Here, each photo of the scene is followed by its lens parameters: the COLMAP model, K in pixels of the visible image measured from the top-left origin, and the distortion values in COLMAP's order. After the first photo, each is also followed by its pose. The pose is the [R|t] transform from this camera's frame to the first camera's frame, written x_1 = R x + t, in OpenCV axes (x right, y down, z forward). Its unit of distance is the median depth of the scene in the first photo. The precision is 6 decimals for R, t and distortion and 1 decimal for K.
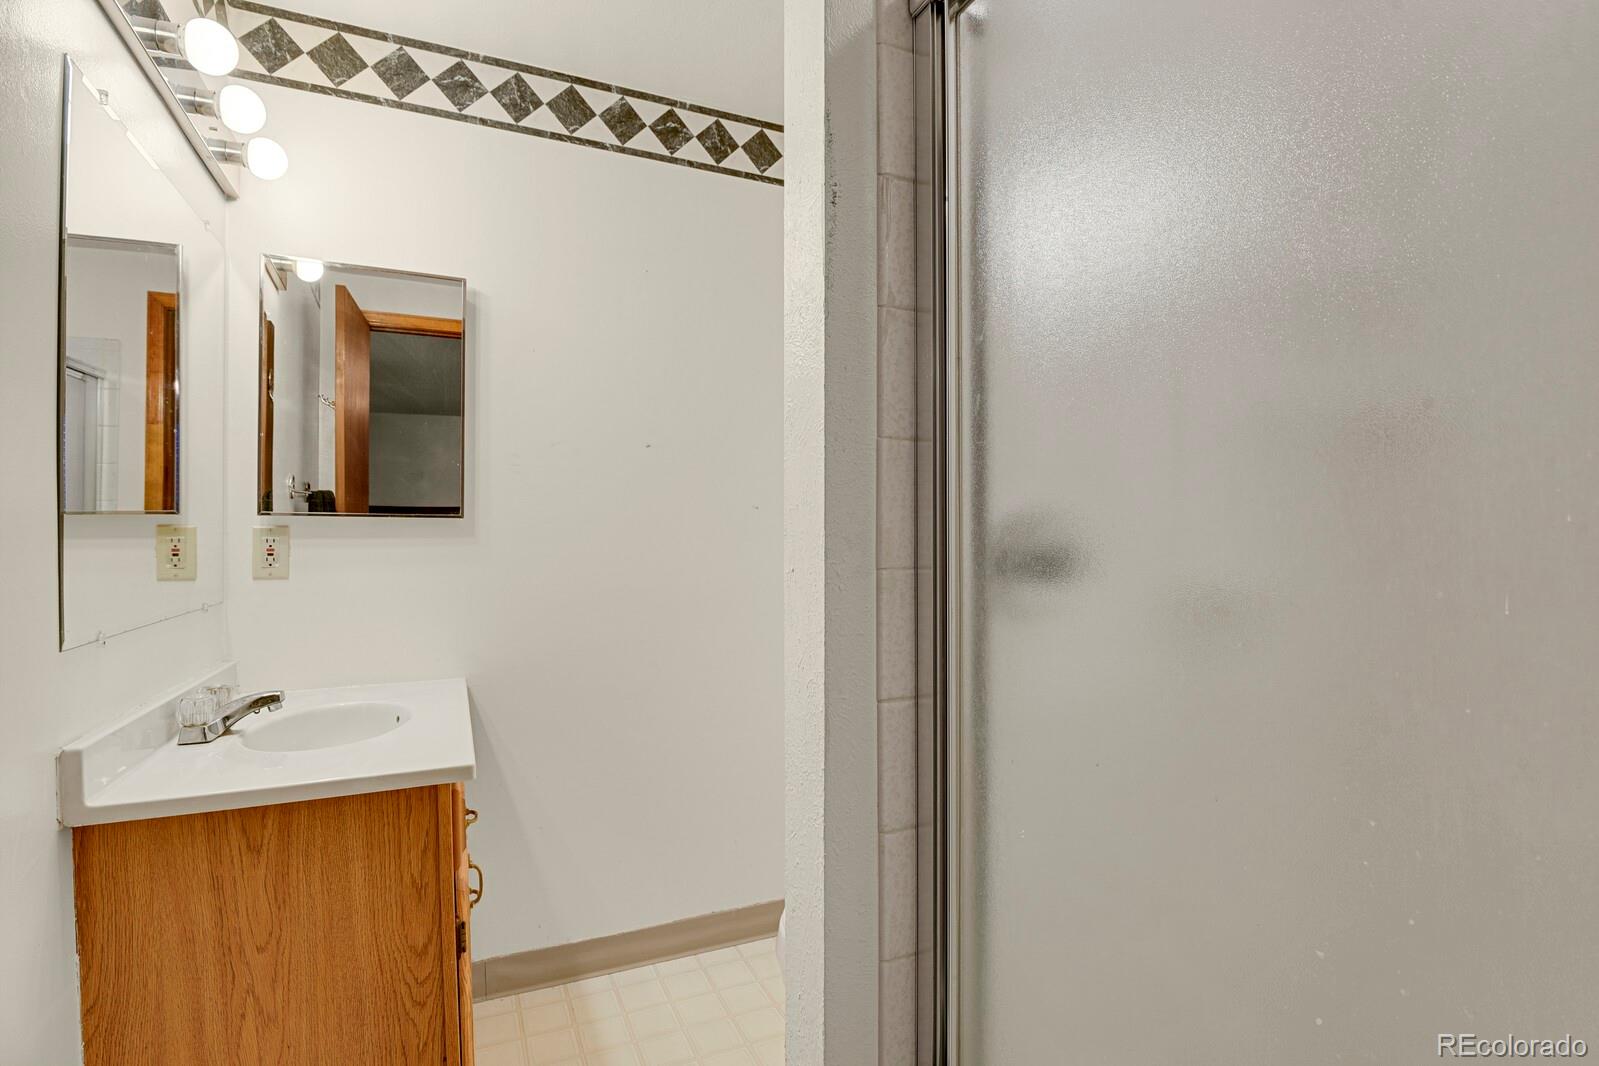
lens RADIAL K [[779.9, 0, 802.4], [0, 779.9, 532.9], [0, 0, 1]] dist [-0.019532, -0.006627]
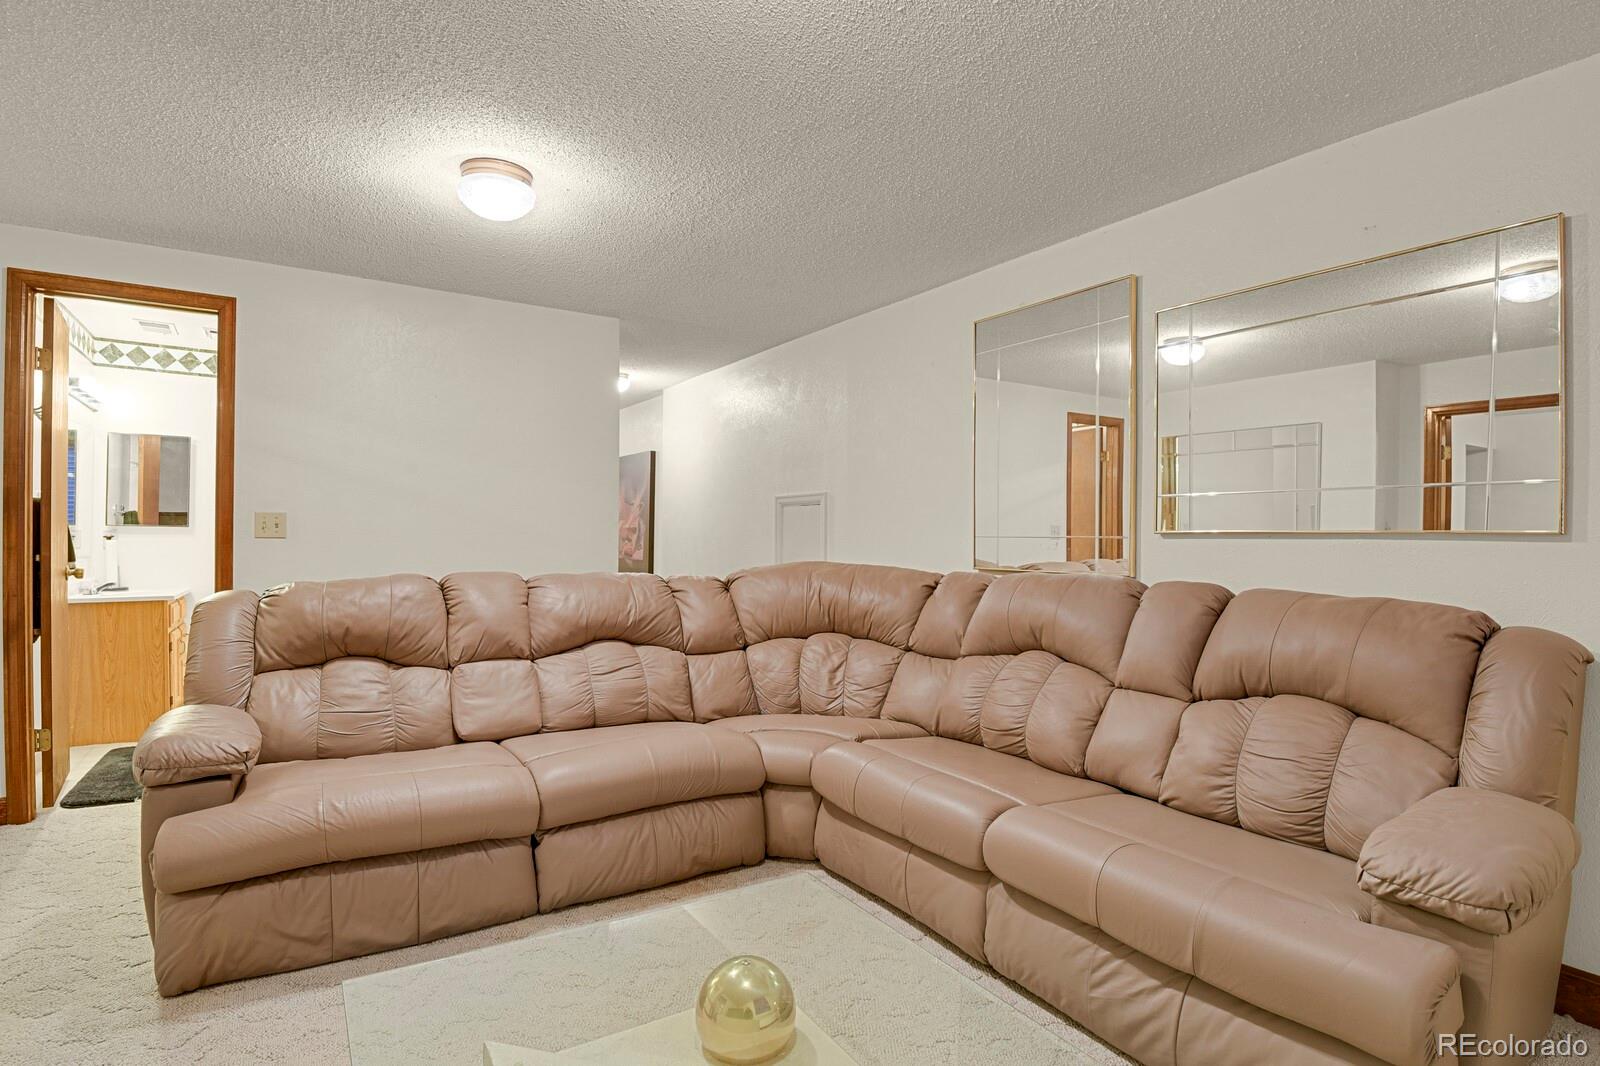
lens RADIAL K [[780.4, 0, 797.6], [0, 780.4, 535.2], [0, 0, 1]] dist [-0.019532, -0.006627]
pose [[0.987032, 0.010245, 0.160195, 1.232397], [-0.009584, 0.999942, -0.004900, 0.004099], [-0.160236, 0.003301, 0.987073, -1.985090]]
